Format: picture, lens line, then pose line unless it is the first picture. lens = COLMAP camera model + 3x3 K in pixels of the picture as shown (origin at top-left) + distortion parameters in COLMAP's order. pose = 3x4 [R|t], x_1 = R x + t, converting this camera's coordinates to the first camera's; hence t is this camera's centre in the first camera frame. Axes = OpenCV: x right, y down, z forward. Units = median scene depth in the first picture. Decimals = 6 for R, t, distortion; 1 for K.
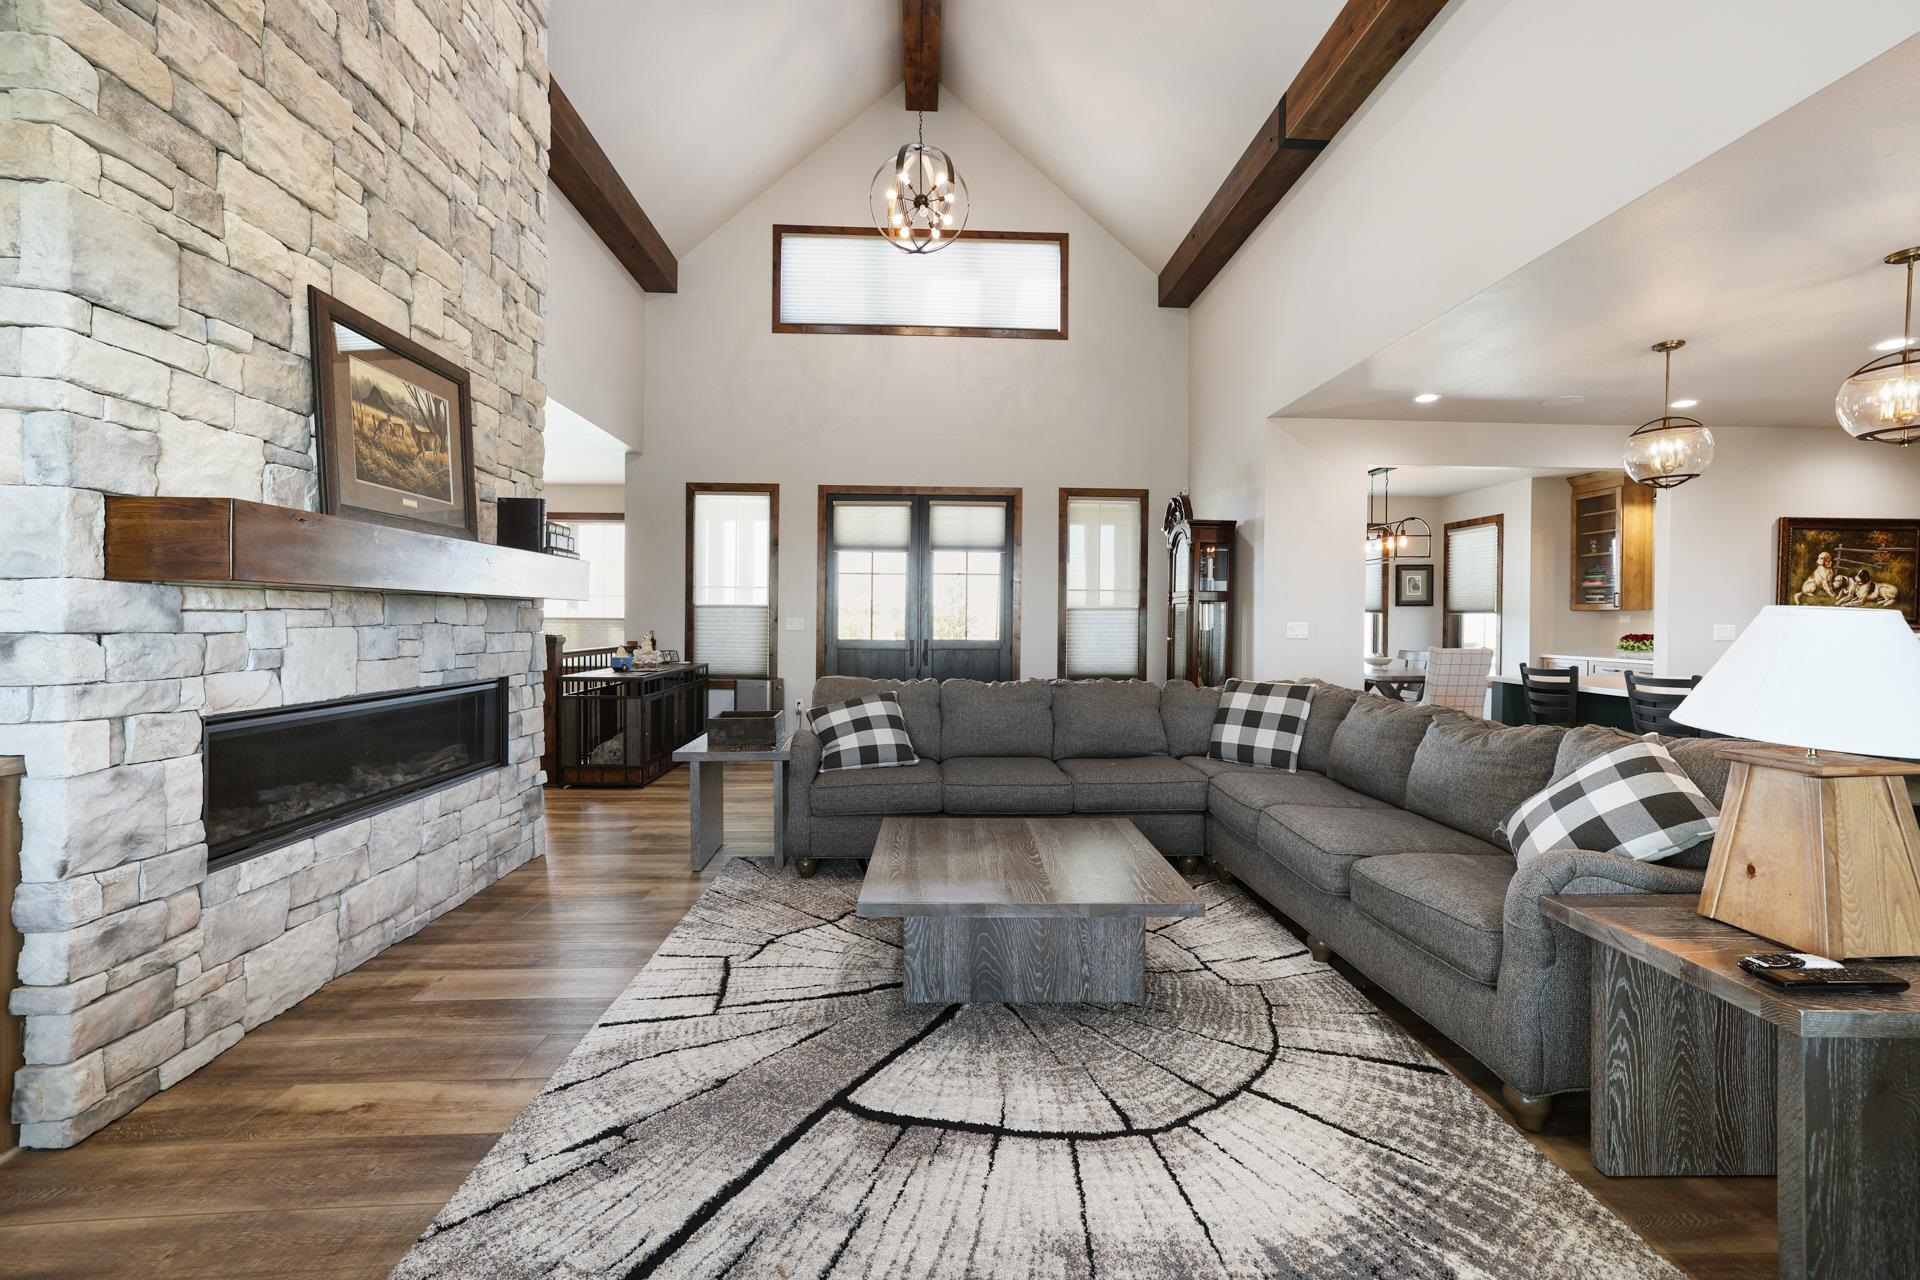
lens RADIAL K [[820.9, 0, 960.2], [0, 820.9, 634.6], [0, 0, 1]] dist [-0.024046, 0.014186]
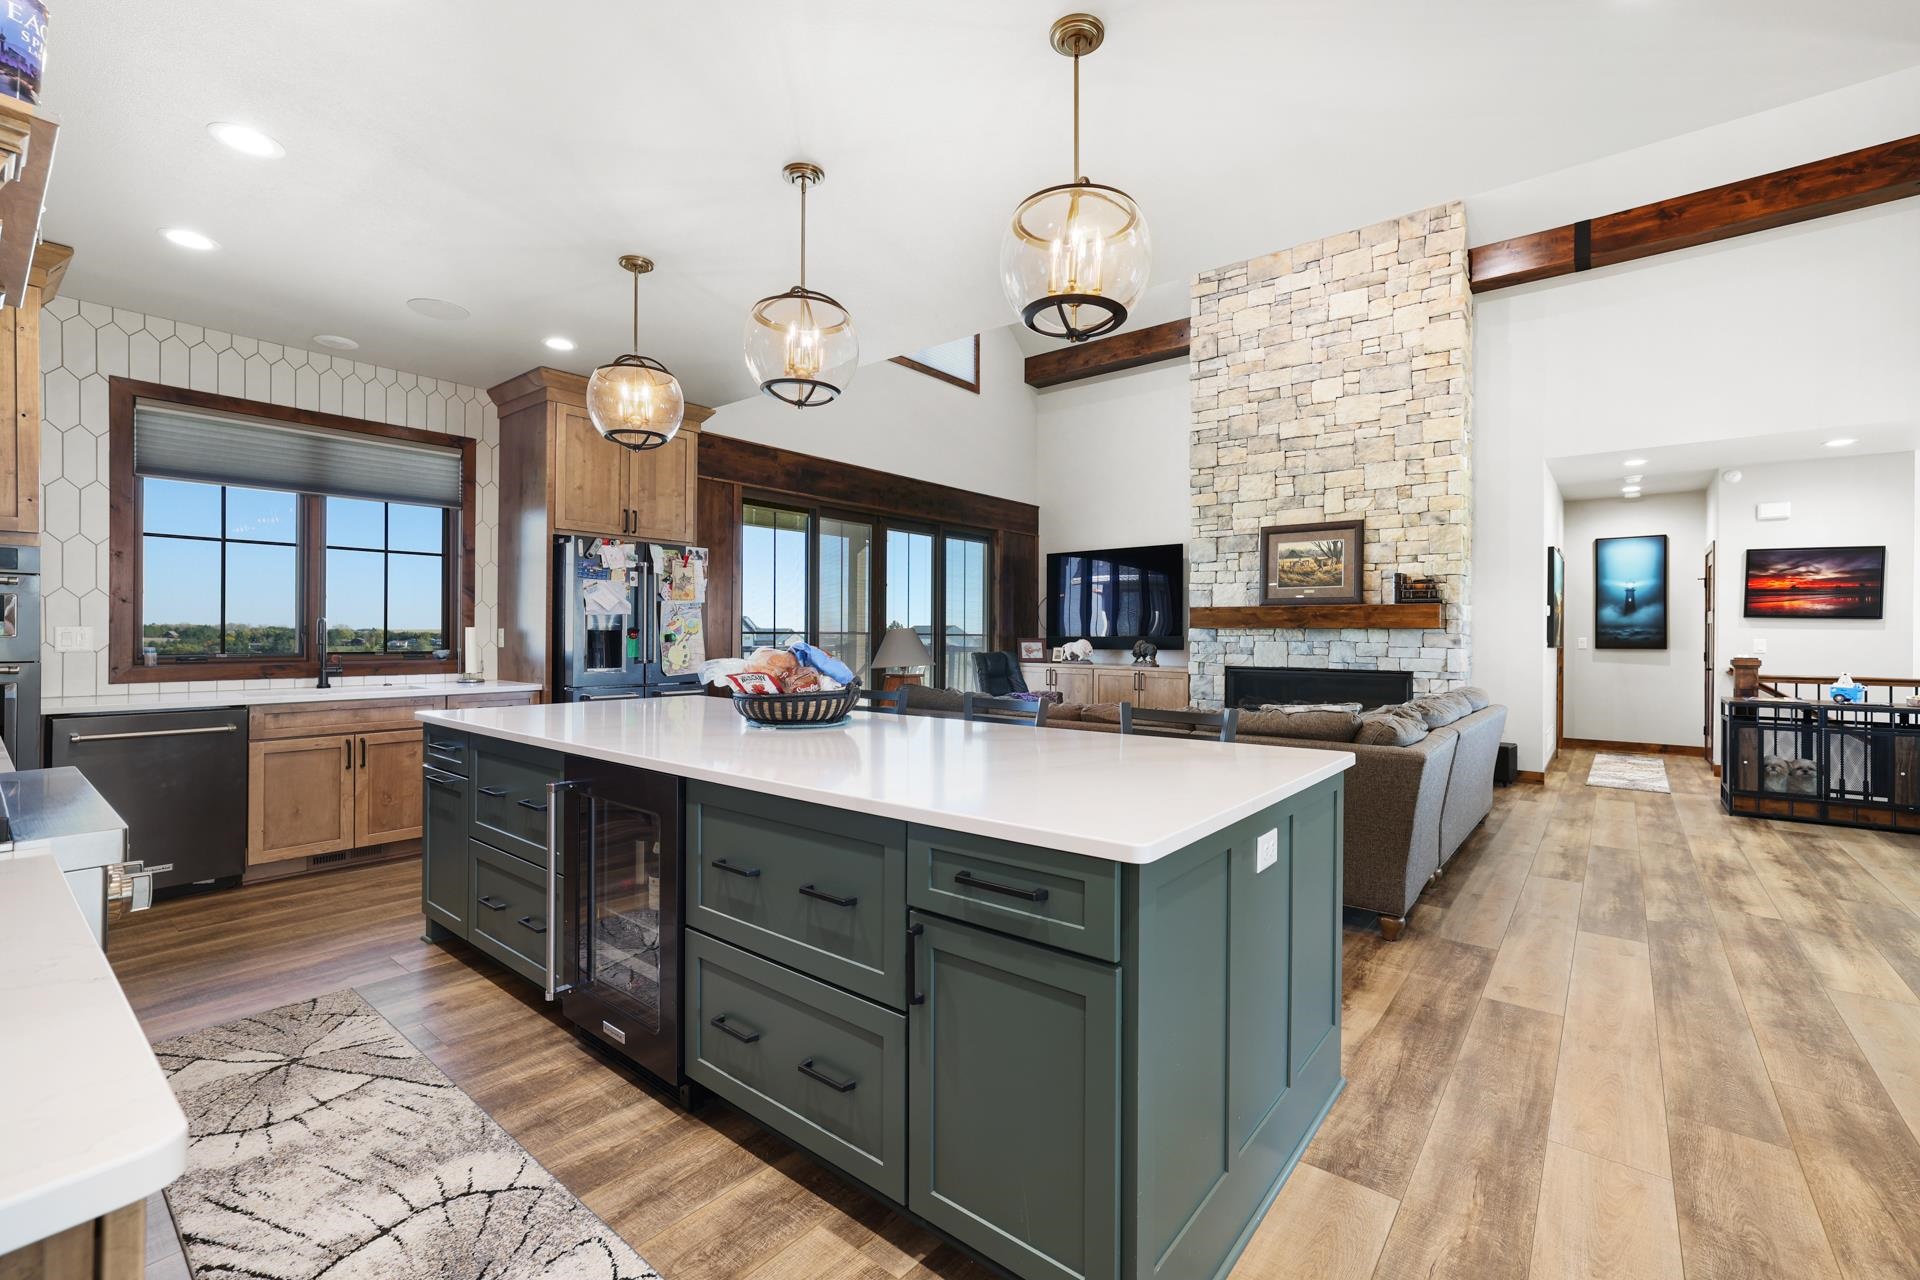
lens RADIAL K [[820.9, 0, 960.2], [0, 820.9, 634.6], [0, 0, 1]] dist [-0.024046, 0.014186]
pose [[-0.664367, -0.010264, -0.747336, 1.993028], [-0.024212, 0.999676, 0.007794, -0.027210], [0.747014, 0.023272, -0.664401, 1.988800]]
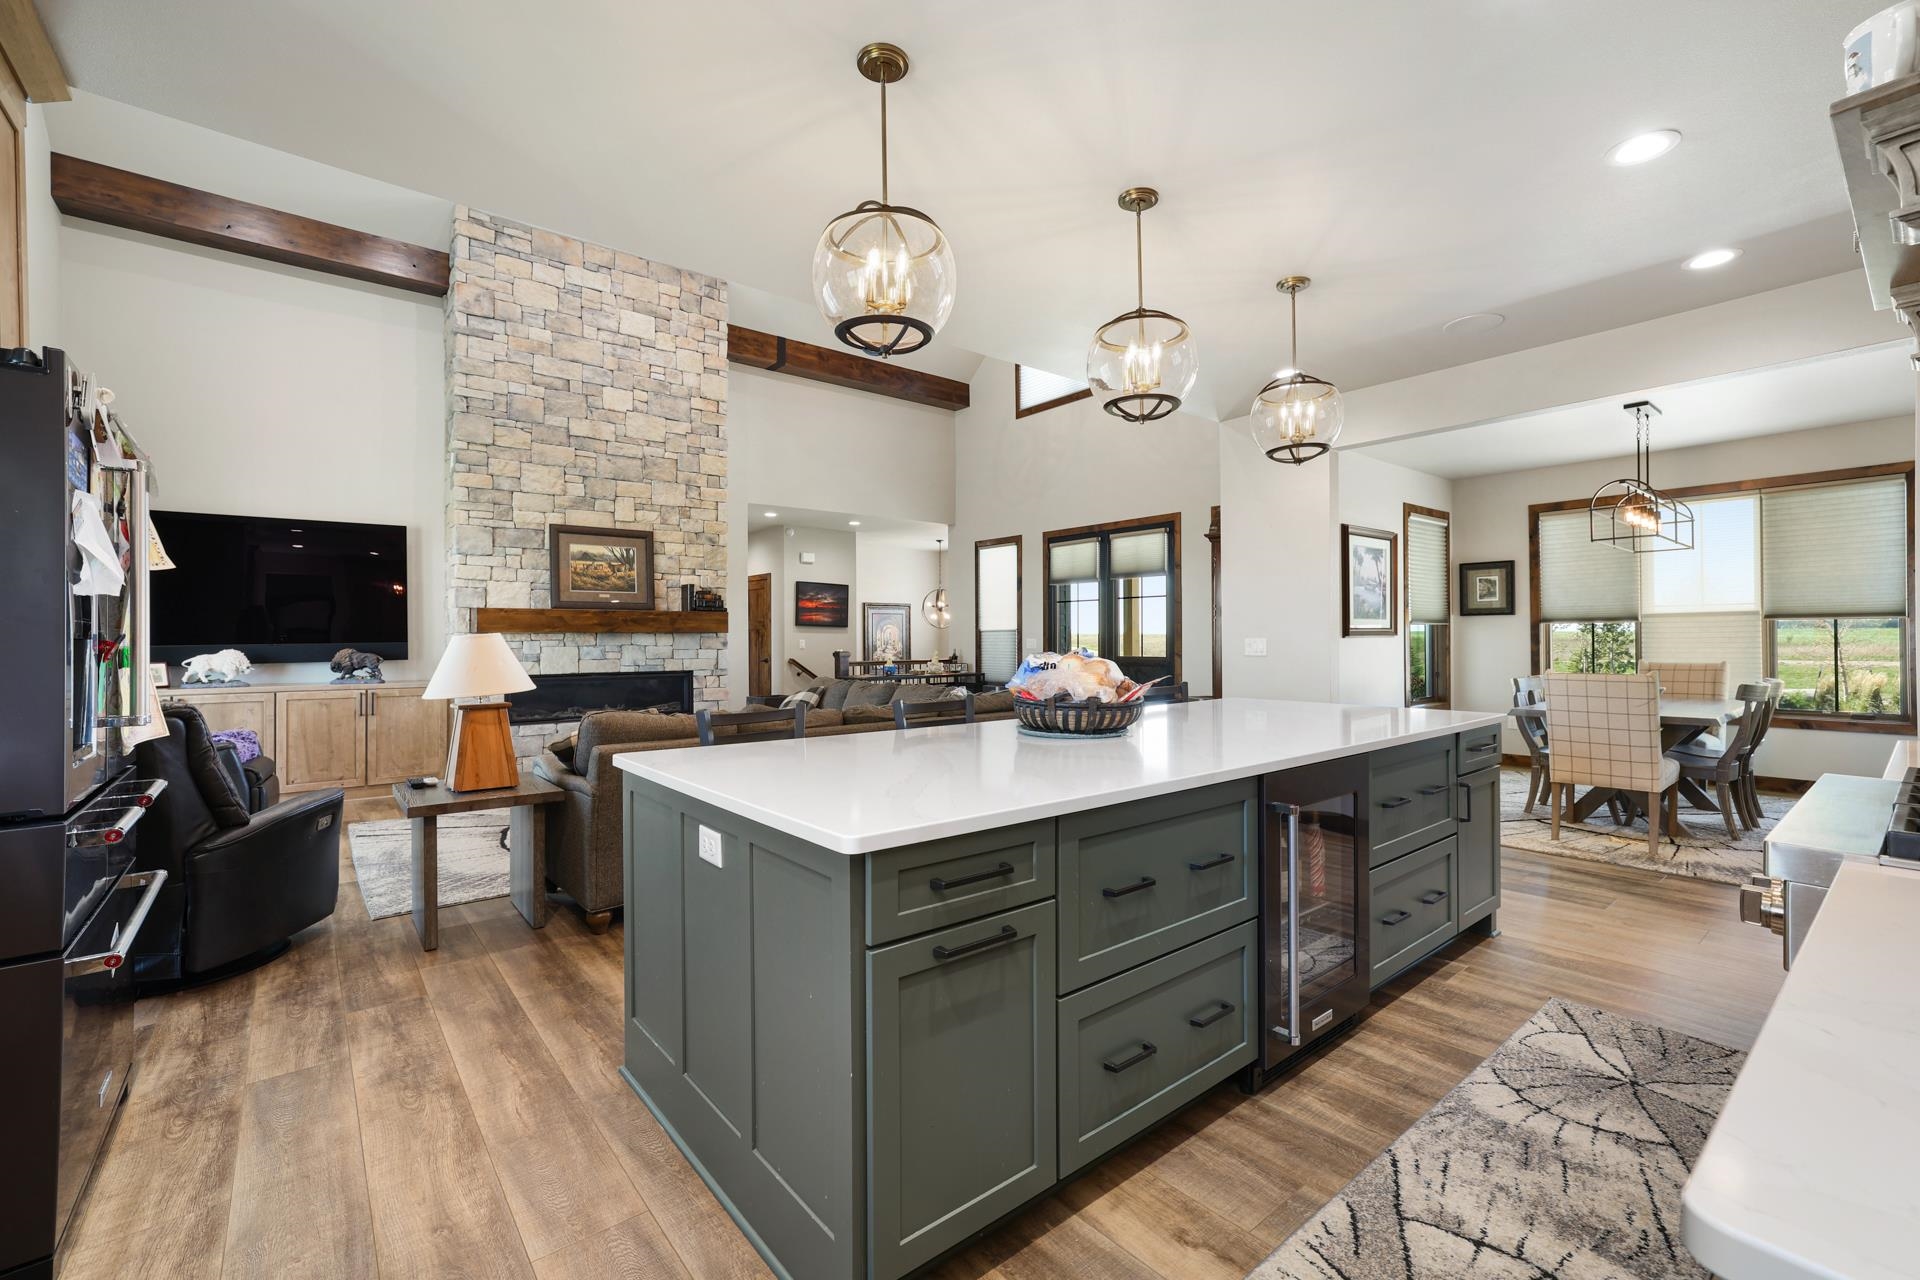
lens RADIAL K [[820.9, 0, 960.2], [0, 820.9, 634.6], [0, 0, 1]] dist [-0.024046, 0.014186]
pose [[0.599557, -0.014150, -0.800207, 2.068243], [-0.004197, 0.999774, -0.020824, 0.001680], [0.800321, 0.015844, 0.599363, 0.414275]]
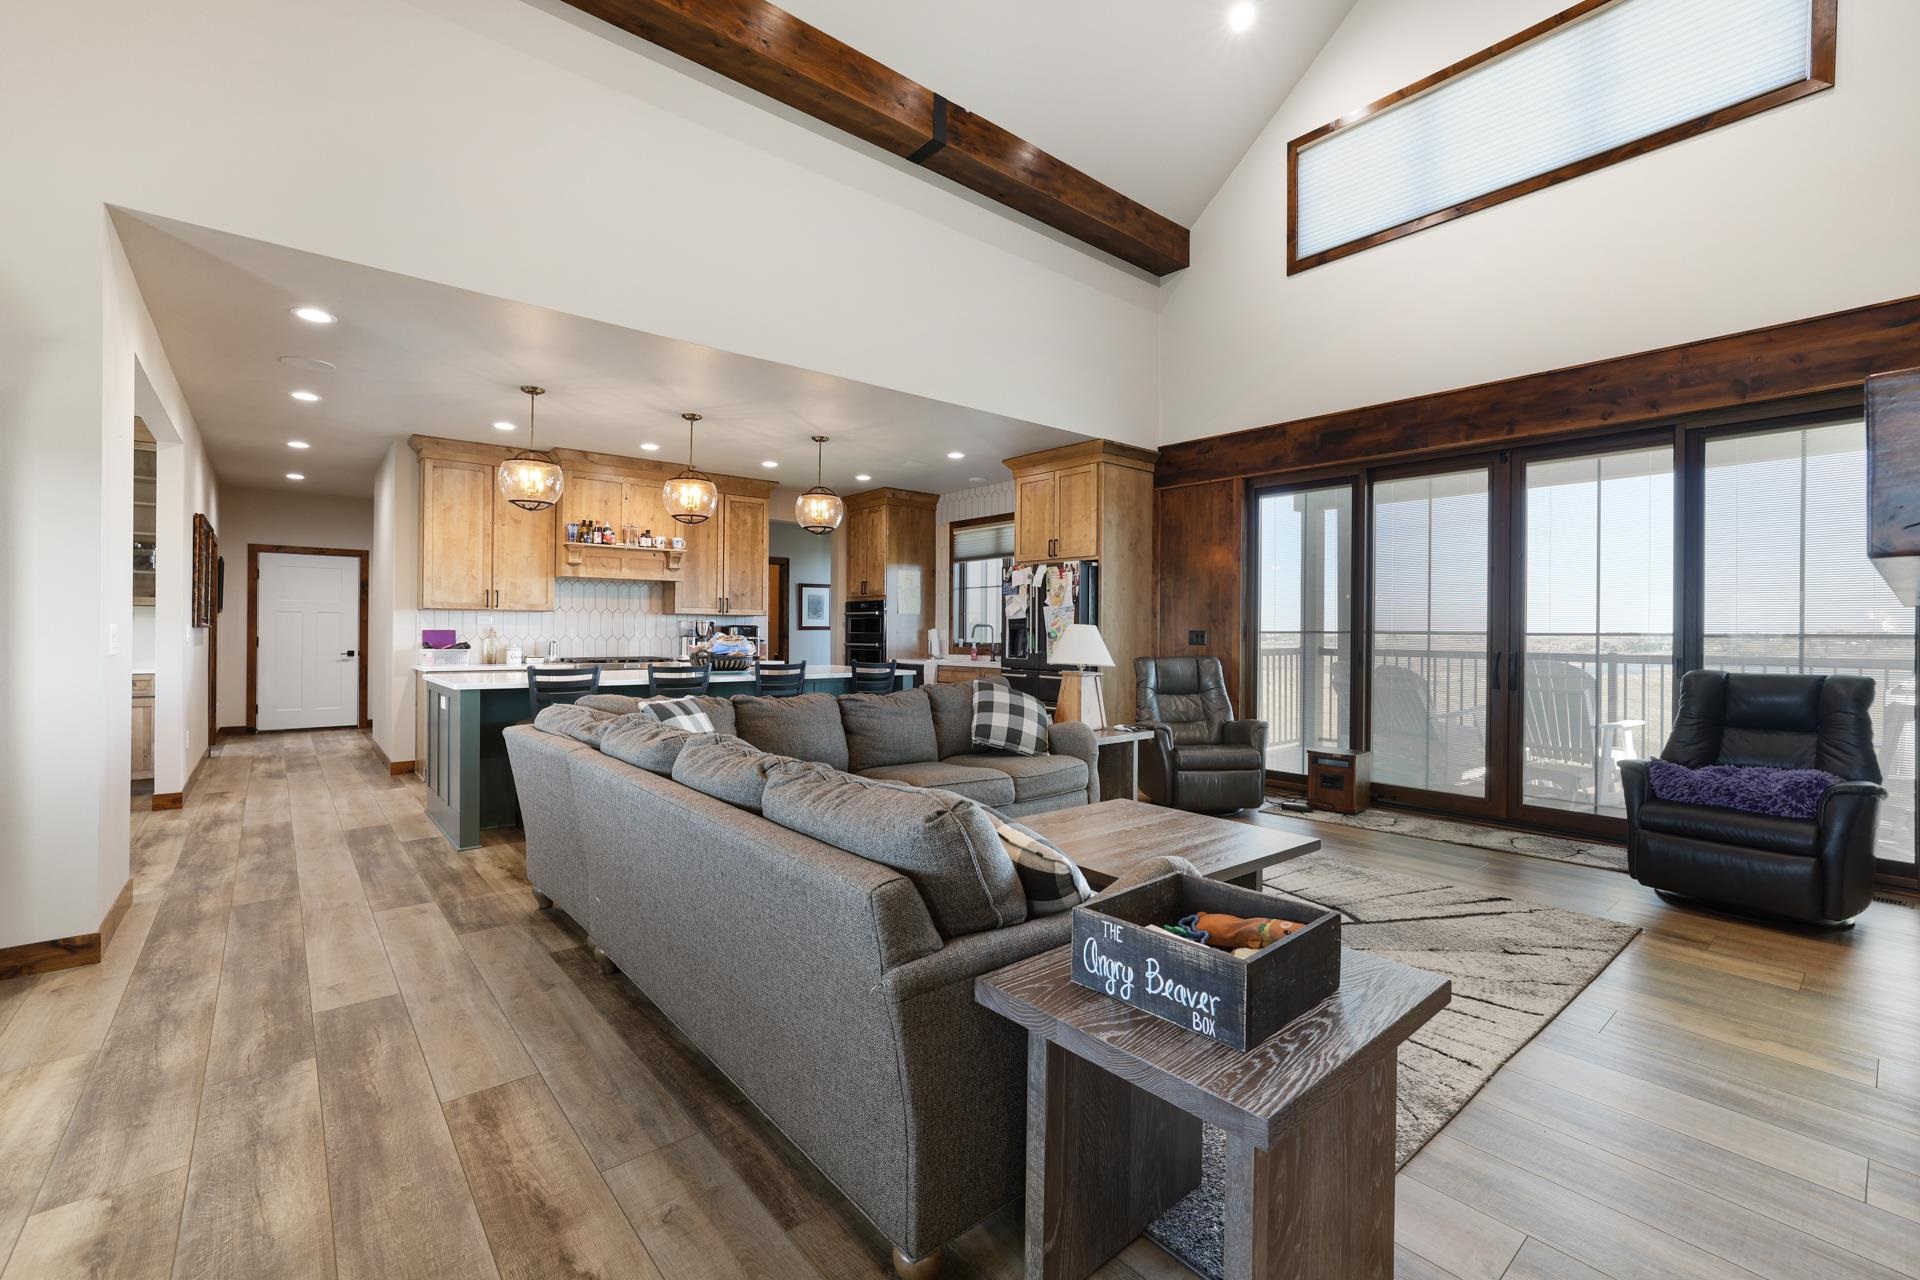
lens RADIAL K [[820.9, 0, 960.2], [0, 820.9, 634.6], [0, 0, 1]] dist [-0.024046, 0.014186]
pose [[-0.610362, -0.012802, 0.792019, -0.701163], [0.002931, 0.999826, 0.018419, -0.035625], [-0.792117, 0.013564, -0.610218, 1.936643]]
